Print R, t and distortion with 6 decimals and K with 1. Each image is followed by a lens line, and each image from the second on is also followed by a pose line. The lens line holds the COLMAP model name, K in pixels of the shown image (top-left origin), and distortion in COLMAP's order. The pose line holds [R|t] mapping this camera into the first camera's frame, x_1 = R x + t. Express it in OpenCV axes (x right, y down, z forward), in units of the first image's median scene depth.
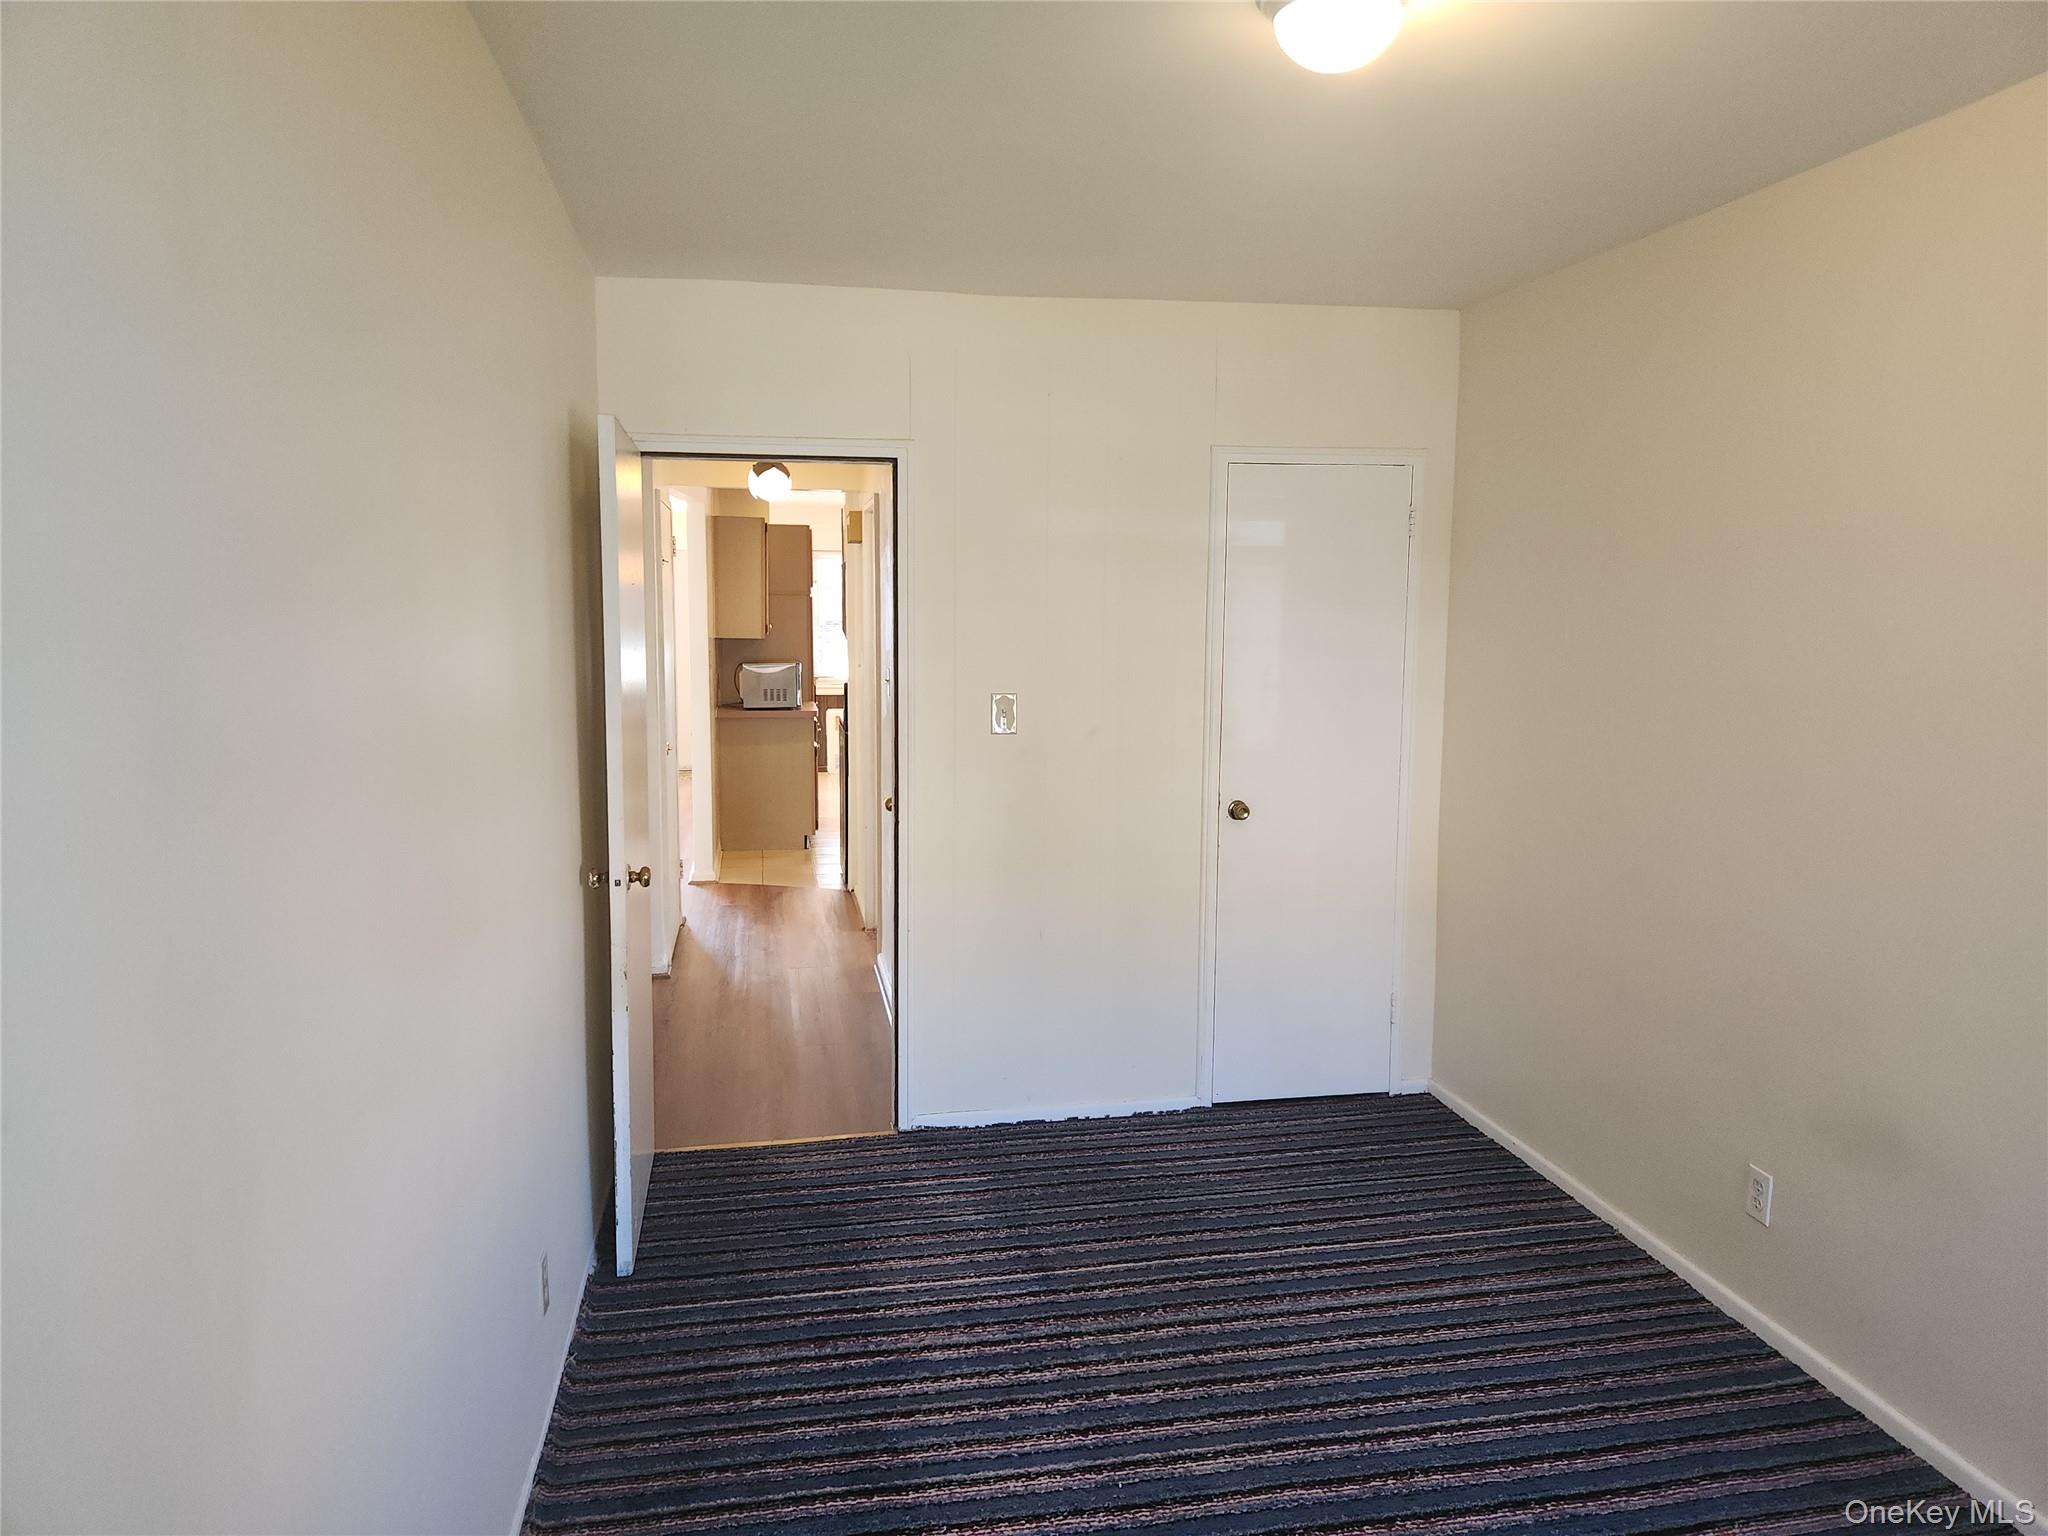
lens RADIAL K [[1372.1, 0, 1021.2], [0, 1372.1, 760.9], [0, 0, 1]] dist [0.065781, -0.057541]
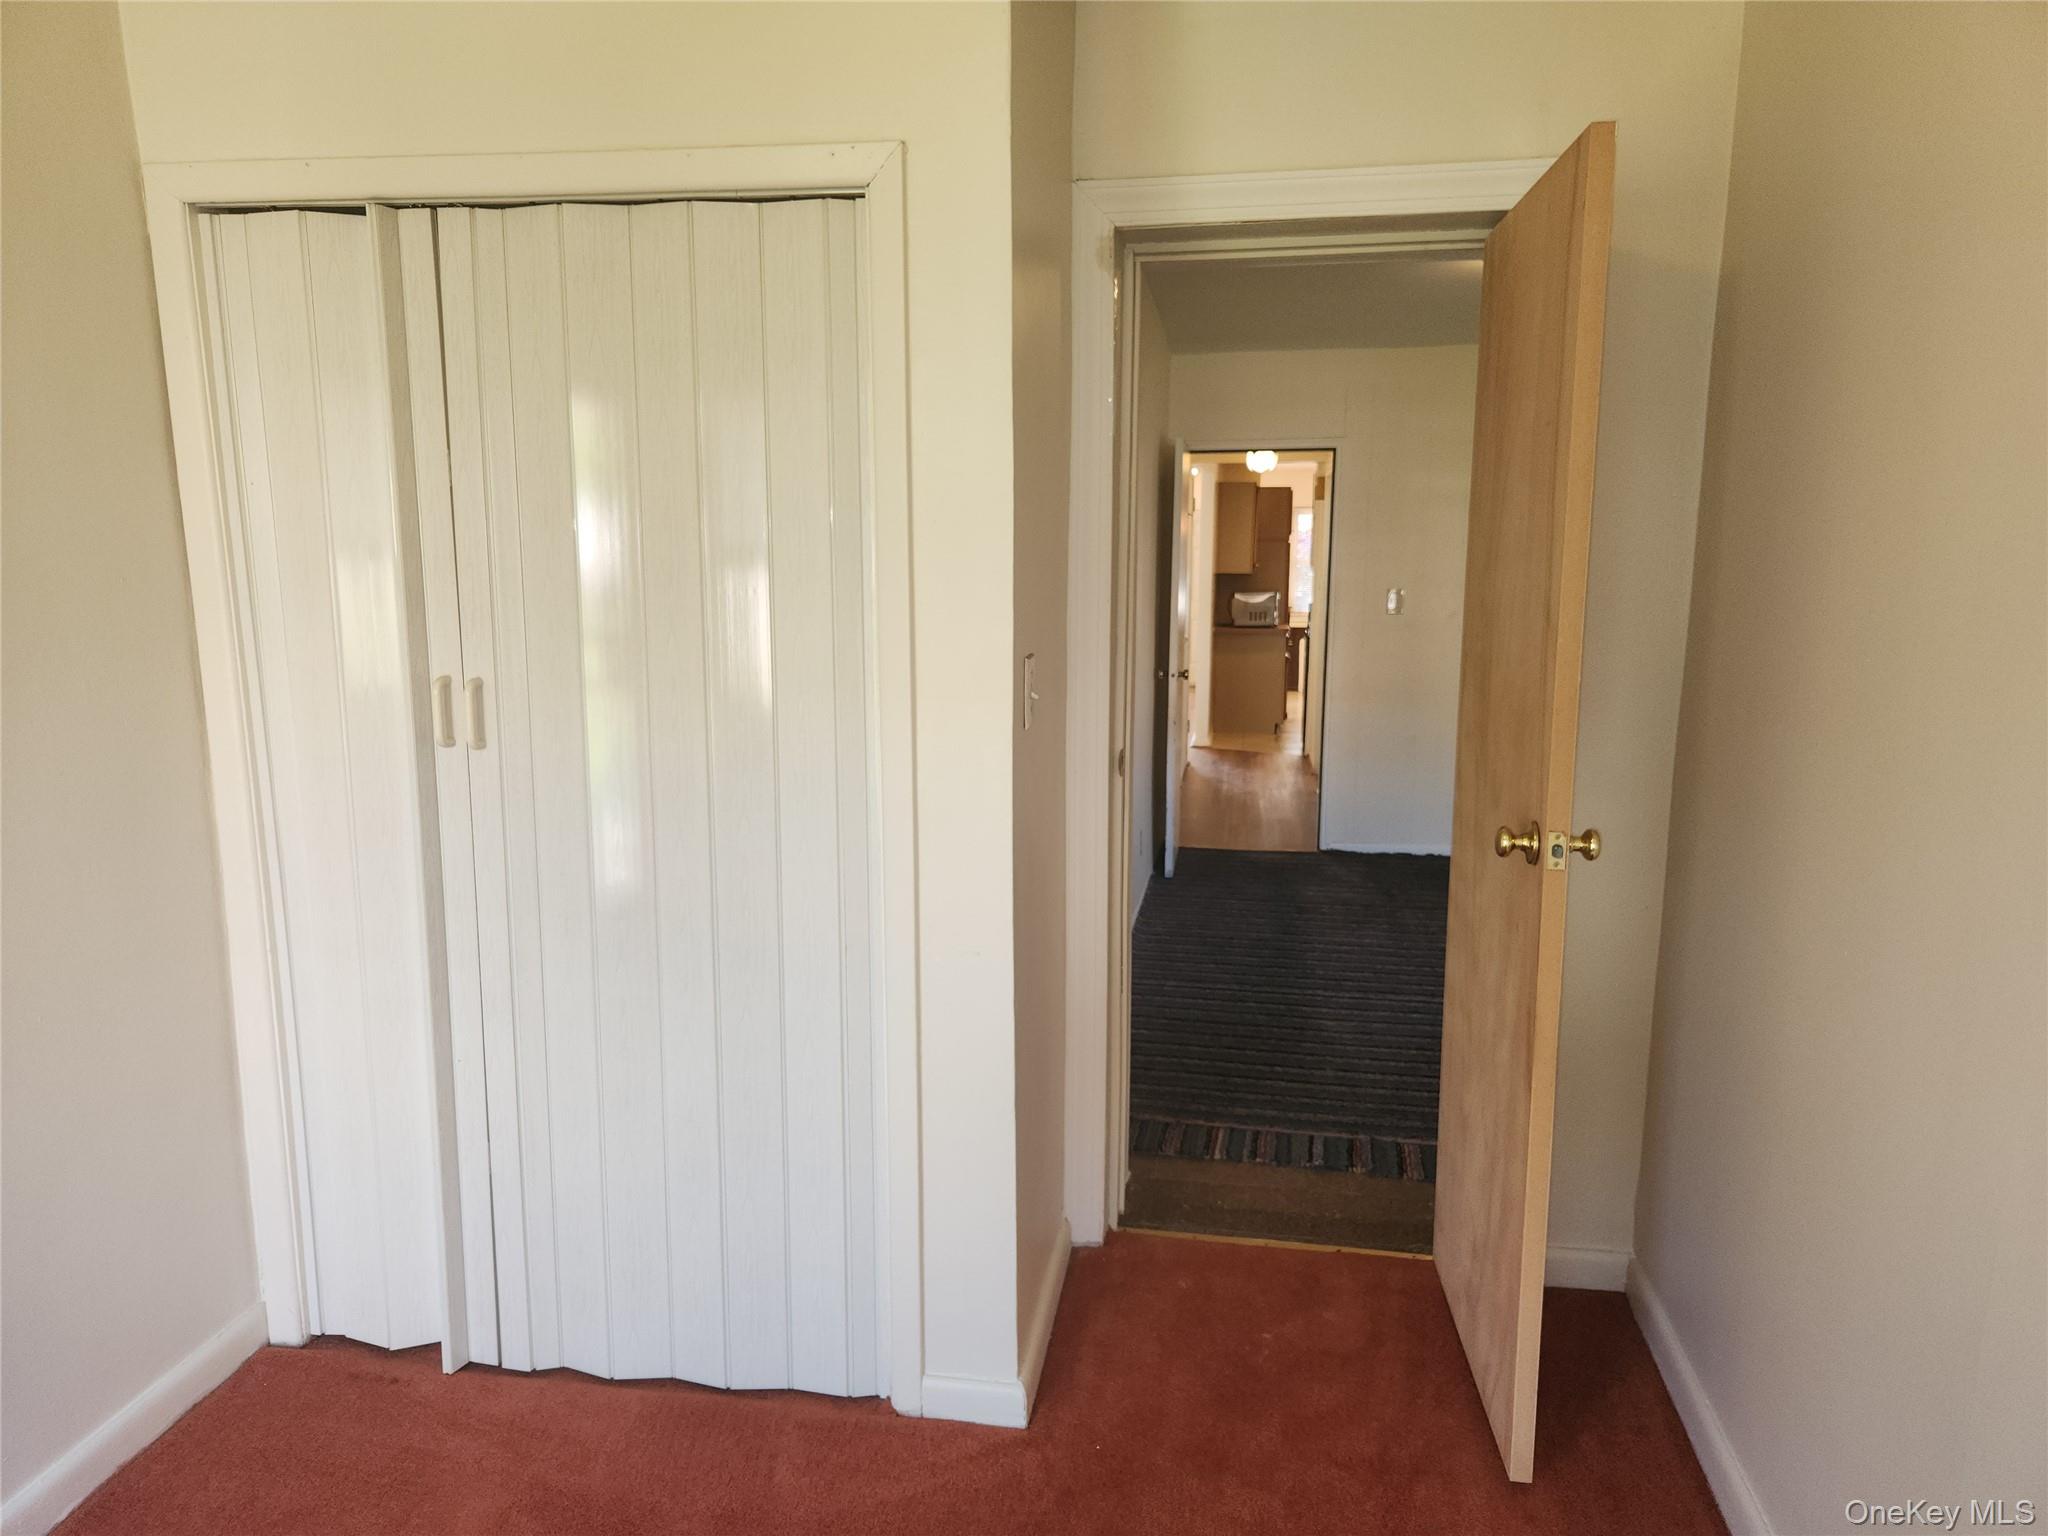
lens RADIAL K [[1372.1, 0, 1024.9], [0, 1372.1, 759.5], [0, 0, 1]] dist [0.065781, -0.057541]
pose [[0.940676, 0.046892, -0.336050, 0.071041], [-0.038057, 0.998736, 0.032831, 0.062916], [0.337165, -0.018094, 0.941272, -0.378034]]
